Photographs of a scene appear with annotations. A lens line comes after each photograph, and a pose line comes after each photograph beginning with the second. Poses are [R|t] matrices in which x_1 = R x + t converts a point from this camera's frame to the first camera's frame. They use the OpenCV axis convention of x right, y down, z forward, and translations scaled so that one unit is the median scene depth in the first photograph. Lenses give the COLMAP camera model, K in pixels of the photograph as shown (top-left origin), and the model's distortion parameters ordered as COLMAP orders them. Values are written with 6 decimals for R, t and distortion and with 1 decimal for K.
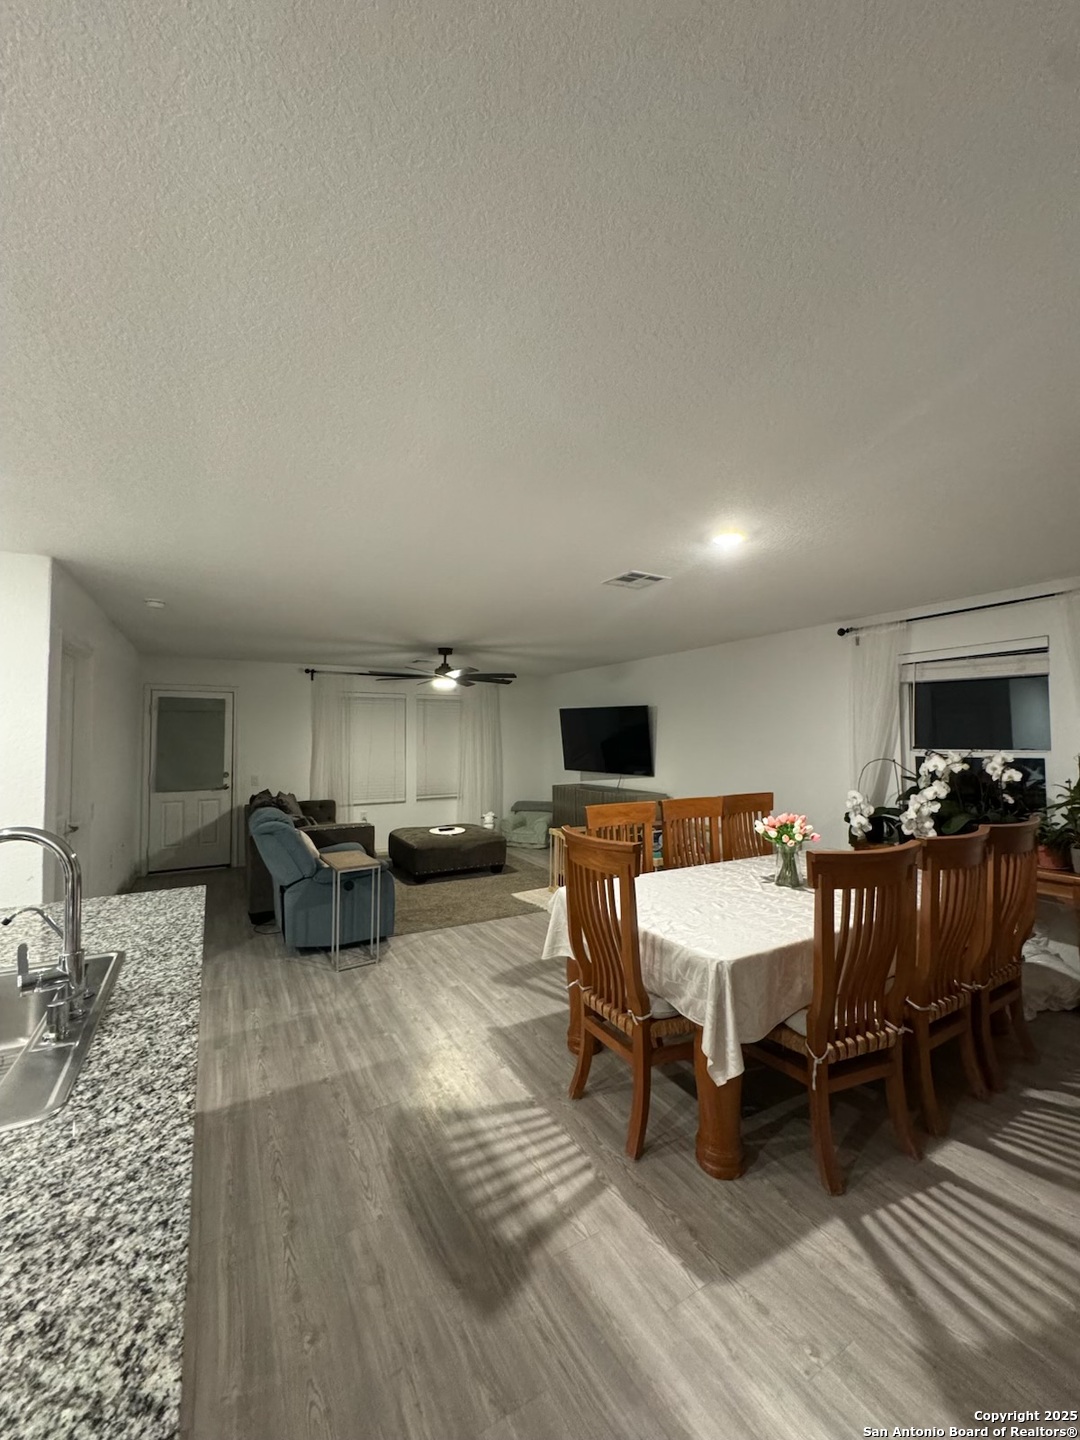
lens RADIAL K [[574.0, 0, 540.0], [0, 574.0, 720.0], [0, 0, 1]] dist [0.000532, 0.000028]
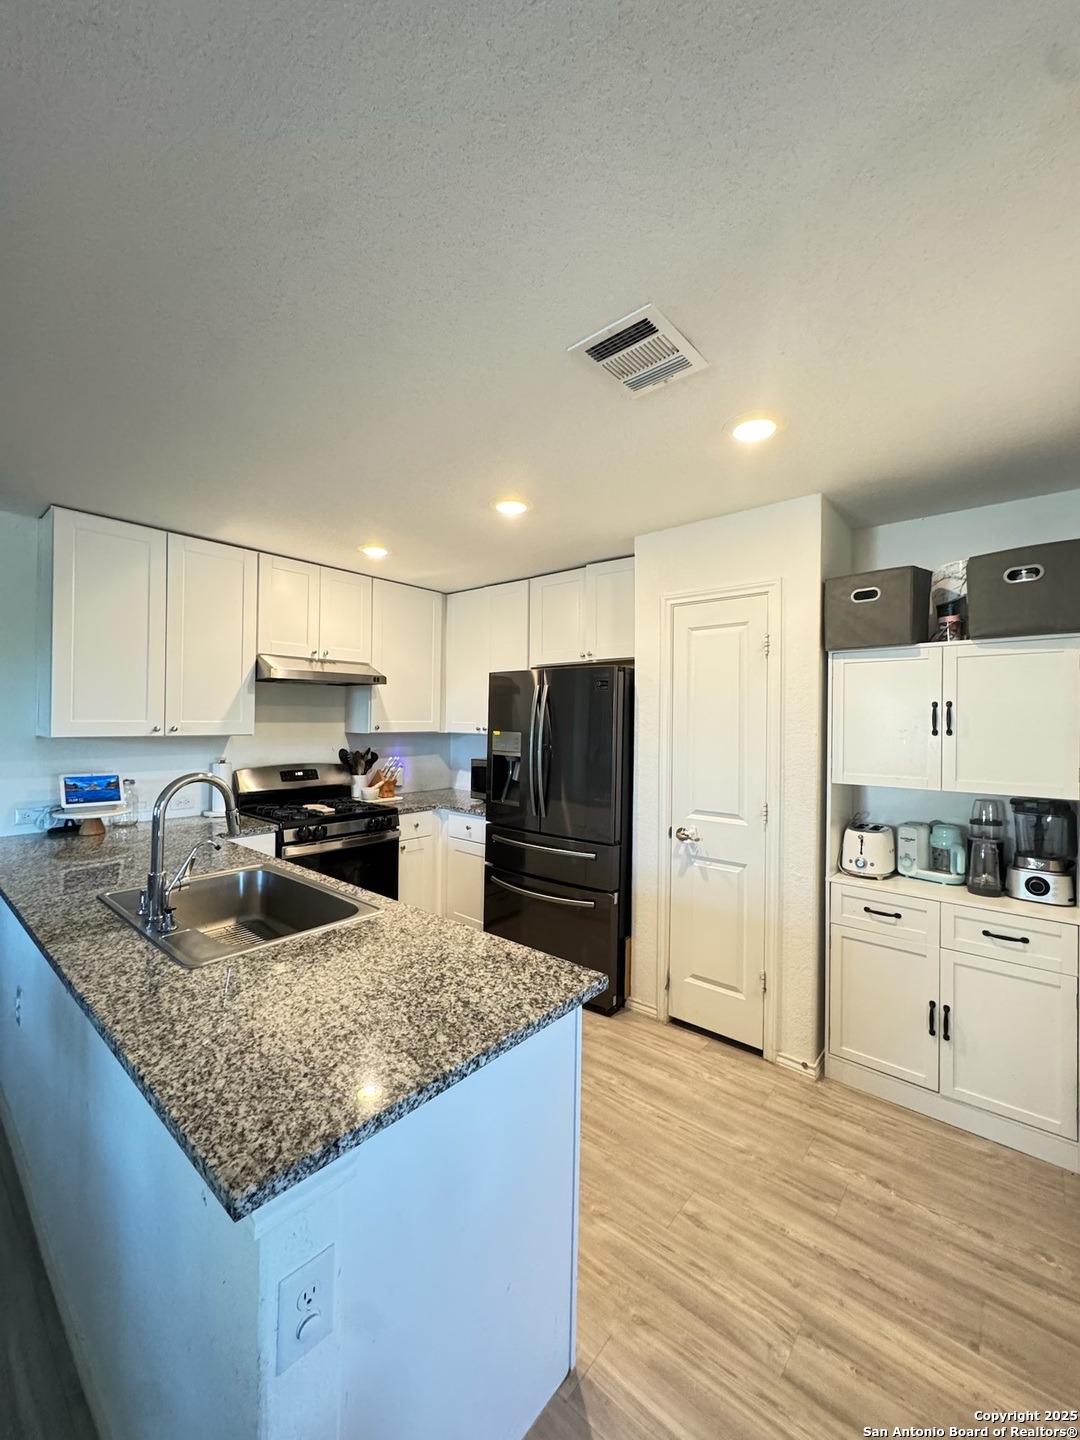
lens RADIAL K [[574.0, 0, 540.0], [0, 574.0, 720.0], [0, 0, 1]] dist [0.000532, 0.000028]
pose [[-0.941628, -0.009748, -0.336513, -0.980473], [0.002520, 0.999349, -0.036001, 0.087226], [0.336644, -0.034747, -0.940991, 2.083805]]
